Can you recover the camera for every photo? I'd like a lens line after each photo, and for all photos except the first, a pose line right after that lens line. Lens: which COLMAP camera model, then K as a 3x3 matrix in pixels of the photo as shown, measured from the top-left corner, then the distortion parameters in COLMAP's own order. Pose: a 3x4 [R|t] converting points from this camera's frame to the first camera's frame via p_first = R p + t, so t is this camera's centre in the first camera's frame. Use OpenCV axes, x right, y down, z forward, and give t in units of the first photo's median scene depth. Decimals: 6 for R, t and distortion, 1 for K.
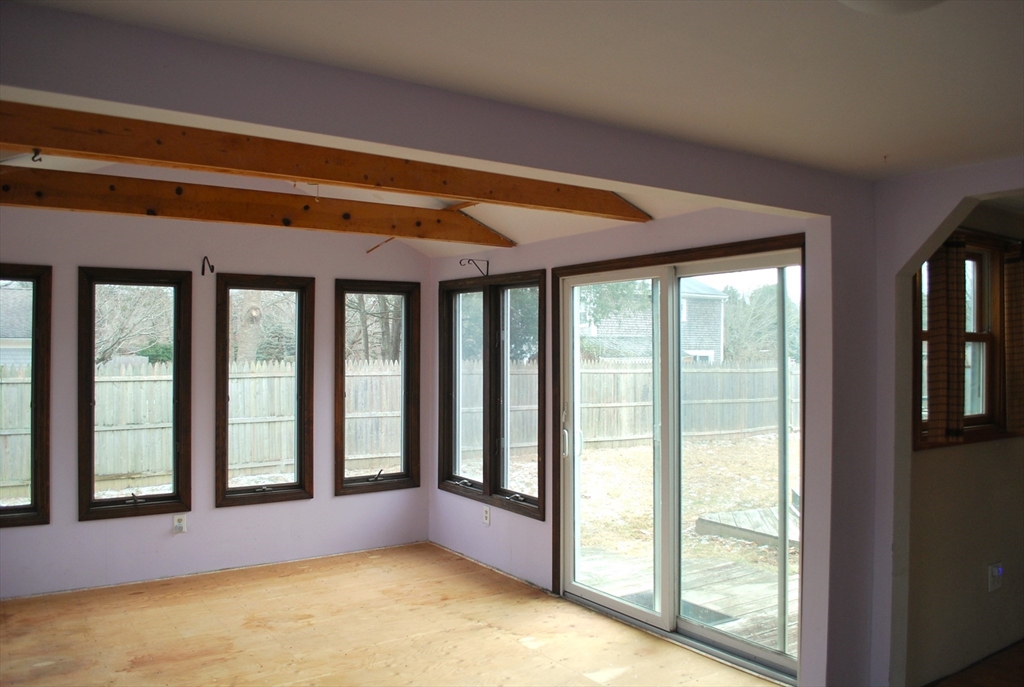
lens RADIAL K [[810.1, 0, 516.3], [0, 810.1, 341.5], [0, 0, 1]] dist [-0.084734, 0.014826]
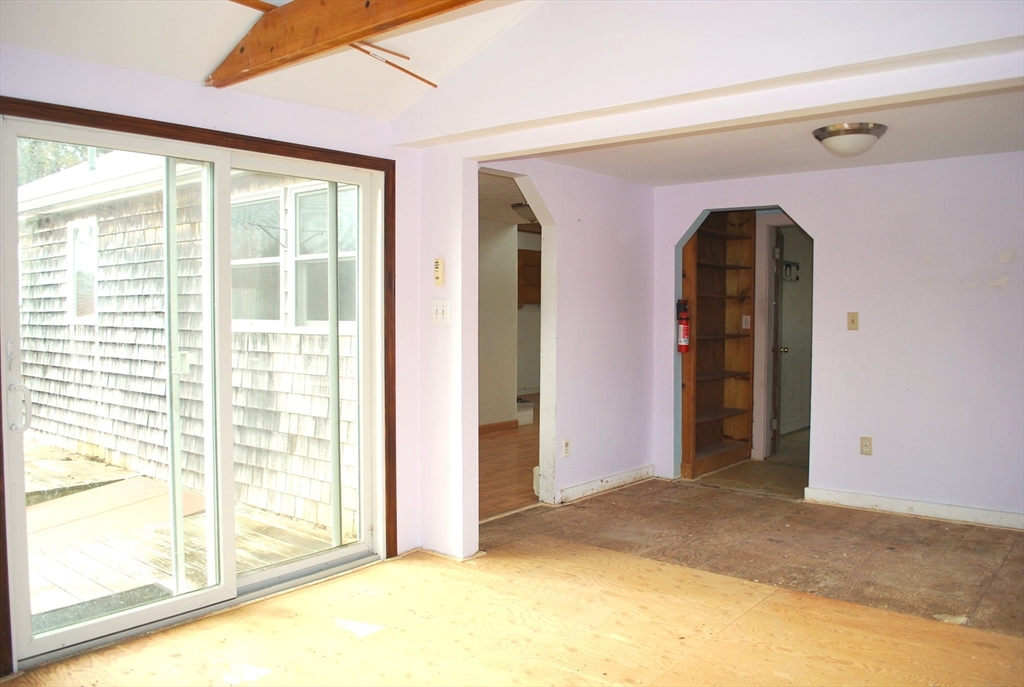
lens RADIAL K [[810.1, 0, 513.4], [0, 810.1, 340.4], [0, 0, 1]] dist [-0.084734, 0.014826]
pose [[-0.283131, -0.042194, 0.958153, -0.553043], [-0.010721, 0.999109, 0.040830, 0.049849], [-0.959021, 0.001287, -0.283331, 0.792218]]
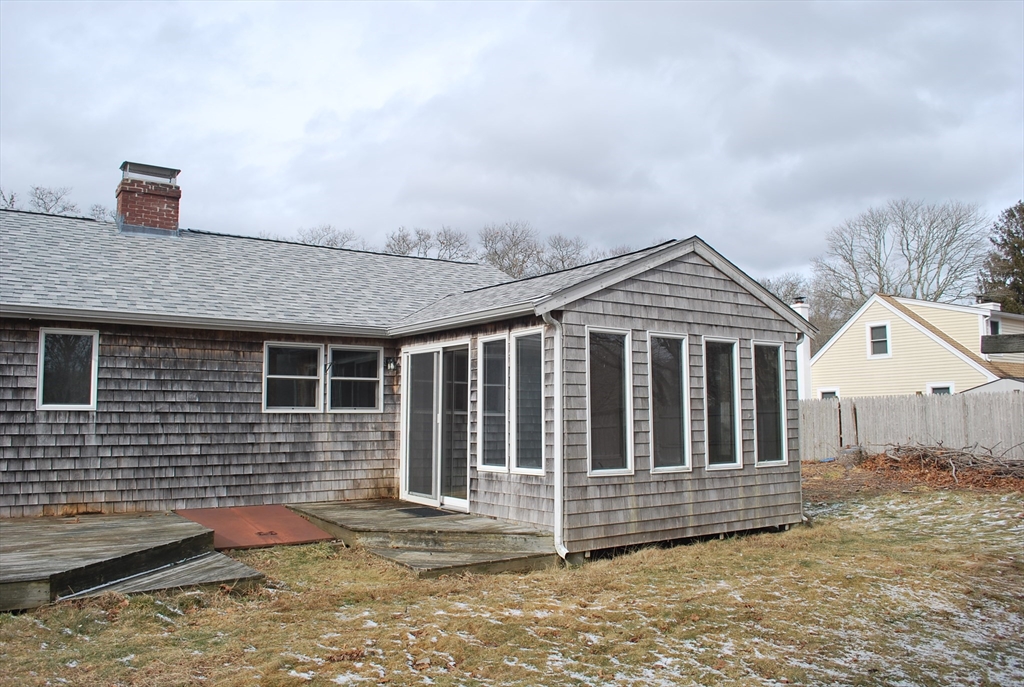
lens RADIAL K [[810.1, 0, 511.3], [0, 810.1, 339.3], [0, 0, 1]] dist [-0.084734, 0.014826]
pose [[-0.999988, -0.004032, 0.002642, -0.030470], [-0.004273, 0.995084, -0.098943, 0.097330], [-0.002230, -0.098954, -0.995090, 2.826483]]
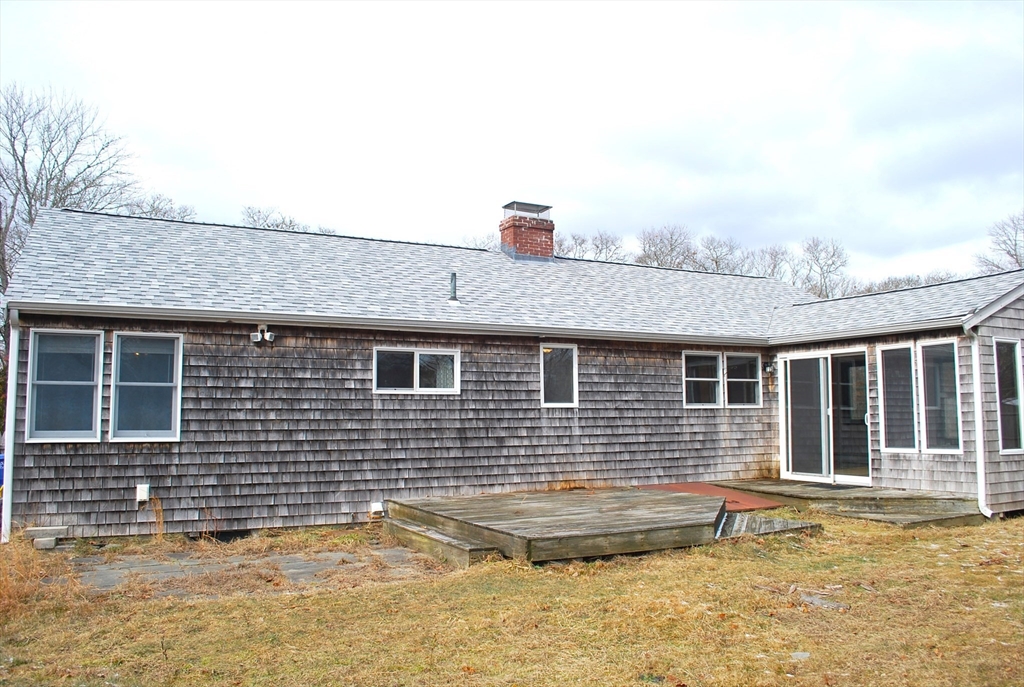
lens RADIAL K [[810.1, 0, 512.5], [0, 810.1, 336.8], [0, 0, 1]] dist [-0.084734, 0.014826]
pose [[-0.991671, 0.008781, 0.128494, 0.776397], [-0.004058, 0.995047, -0.099323, 0.113679], [-0.128730, -0.099017, -0.986724, 3.358985]]
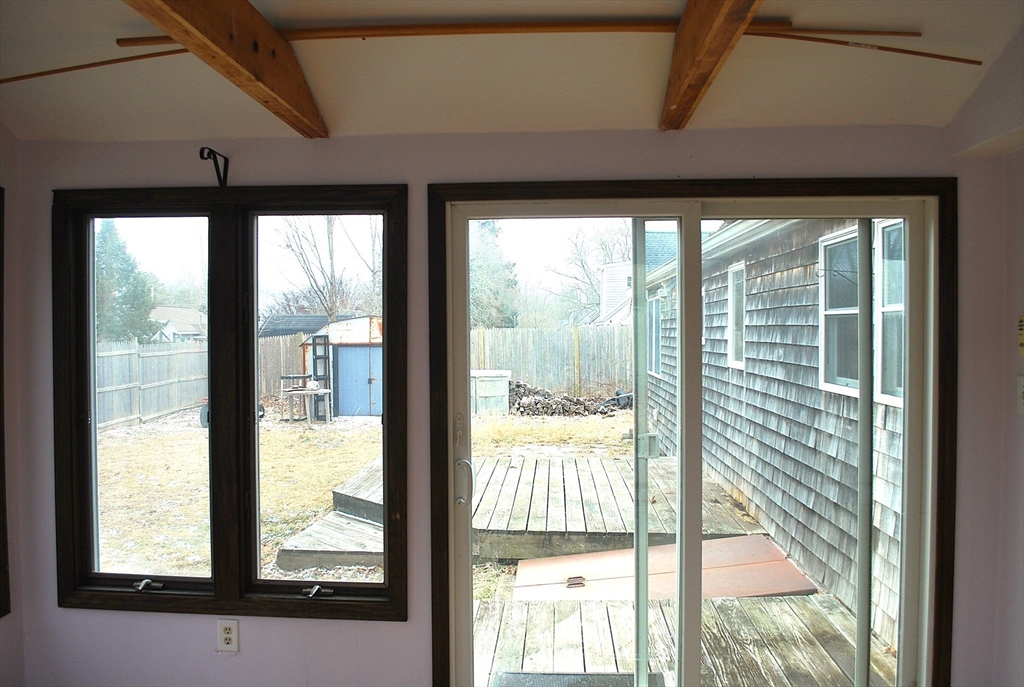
lens RADIAL K [[810.1, 0, 515.7], [0, 810.1, 342.7], [0, 0, 1]] dist [-0.084734, 0.014826]
pose [[0.605286, -0.019814, 0.795762, -0.372651], [-0.001751, 0.999655, 0.026222, 0.006916], [-0.796006, -0.017265, 0.605042, 0.589469]]
